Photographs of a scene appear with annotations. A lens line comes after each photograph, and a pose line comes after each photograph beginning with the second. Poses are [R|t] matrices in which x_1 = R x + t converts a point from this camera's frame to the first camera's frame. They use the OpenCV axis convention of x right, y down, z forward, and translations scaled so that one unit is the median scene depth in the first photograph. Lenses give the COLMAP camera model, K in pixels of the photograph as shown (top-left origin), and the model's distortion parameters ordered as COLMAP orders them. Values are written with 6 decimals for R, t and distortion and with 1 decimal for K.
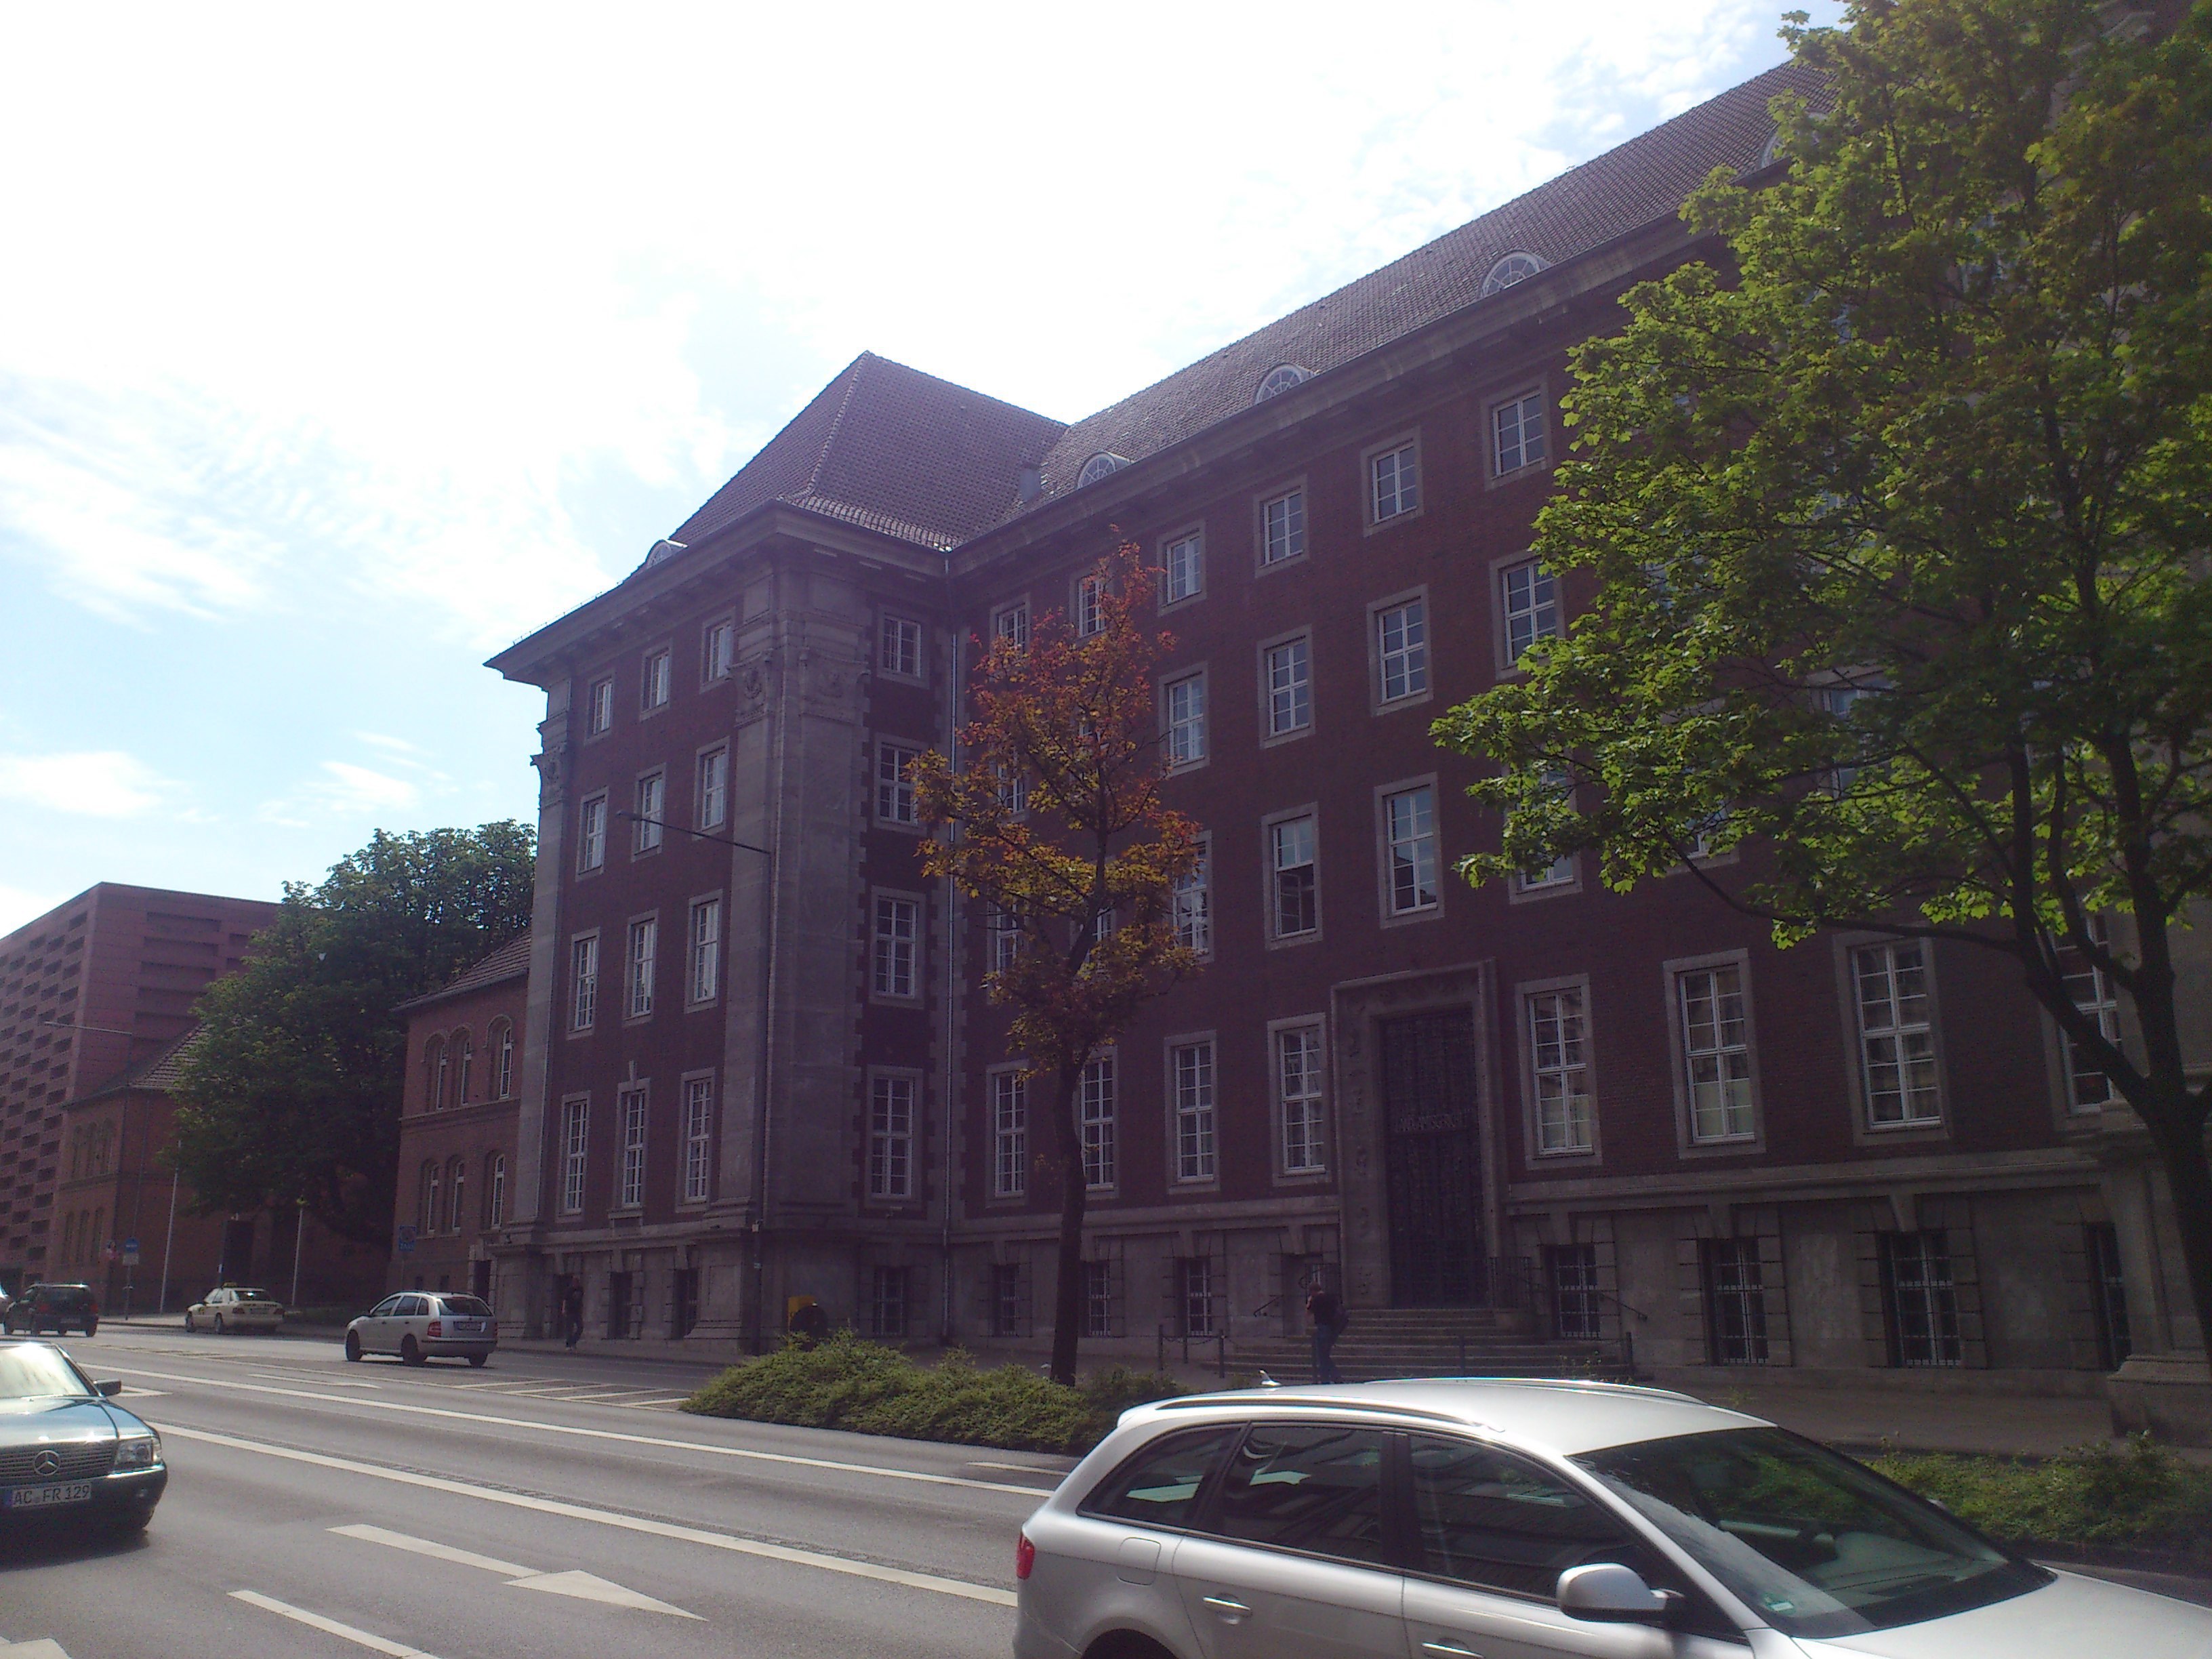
lens RADIAL K [[1951.4, 0, 1108.3], [0, 1951.4, 774.4], [0, 0, 1]] dist [0.000960, 0.016816]
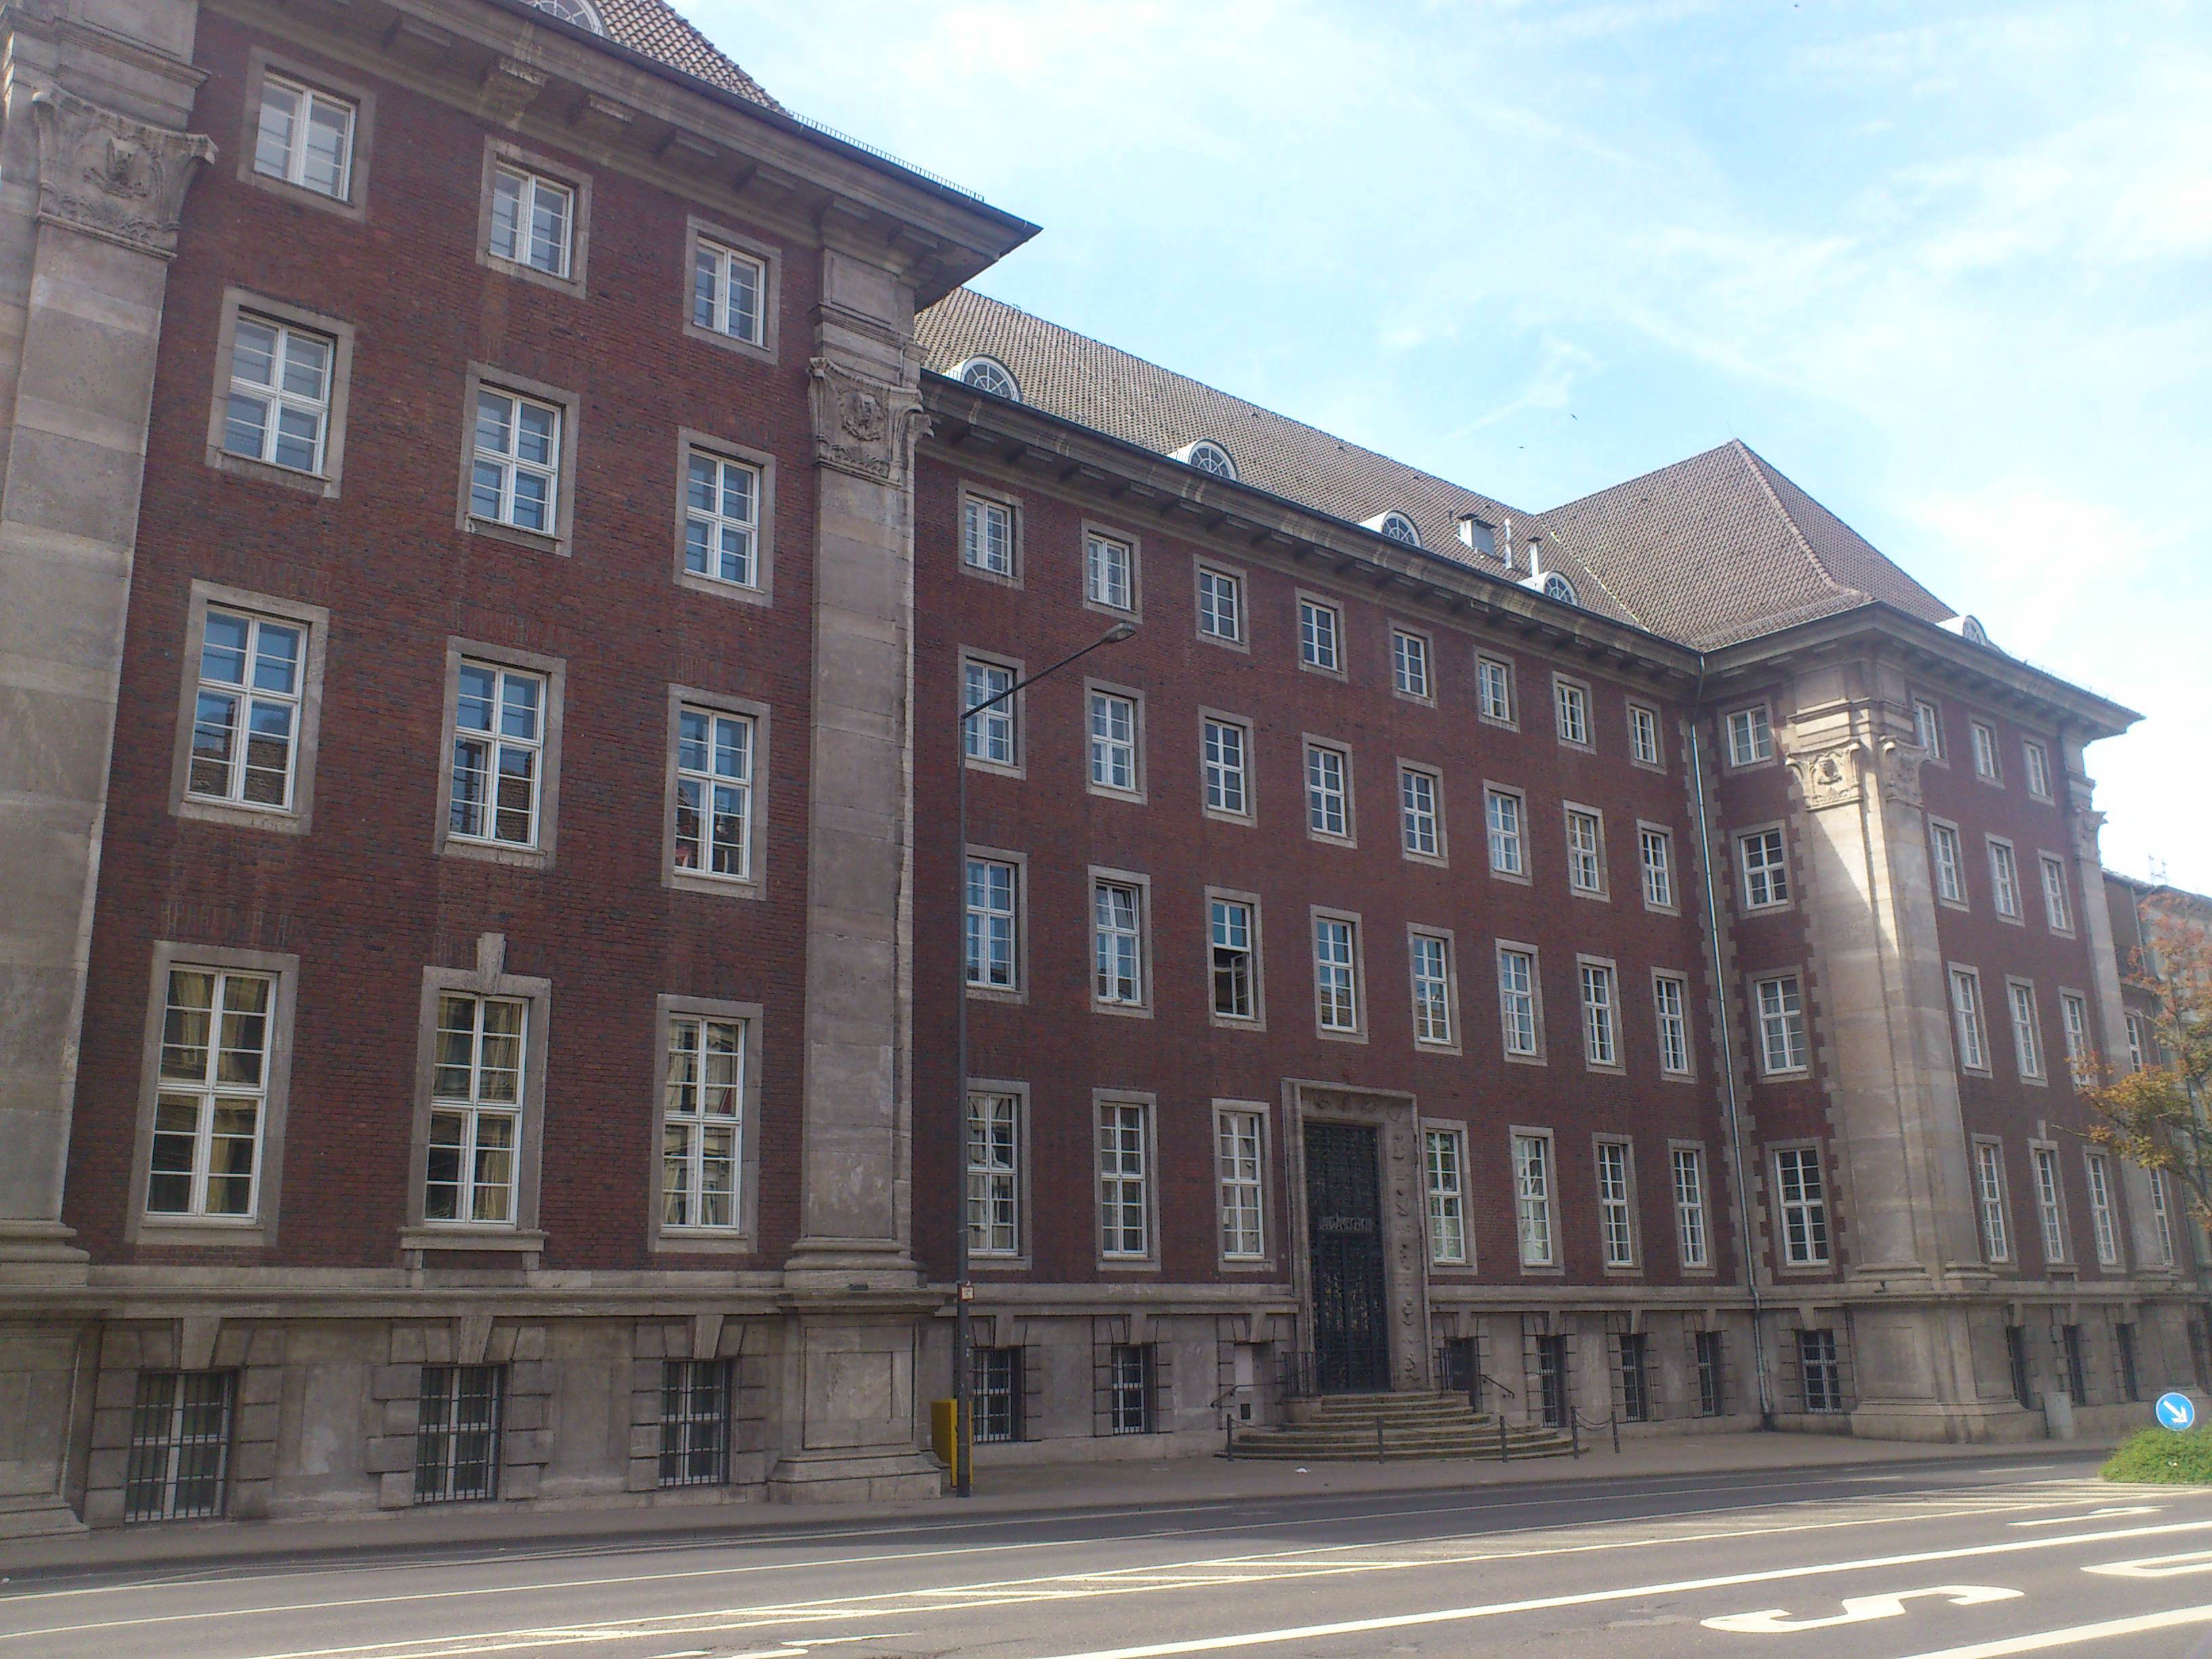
lens RADIAL K [[1951.4, 0, 1106.8], [0, 1951.4, 833.5], [0, 0, 1]] dist [0.000960, 0.016816]
pose [[0.066898, 0.286312, 0.955798, -0.868778], [-0.223424, 0.937917, -0.265318, 0.269203], [-0.972423, -0.195799, 0.126714, 0.950668]]
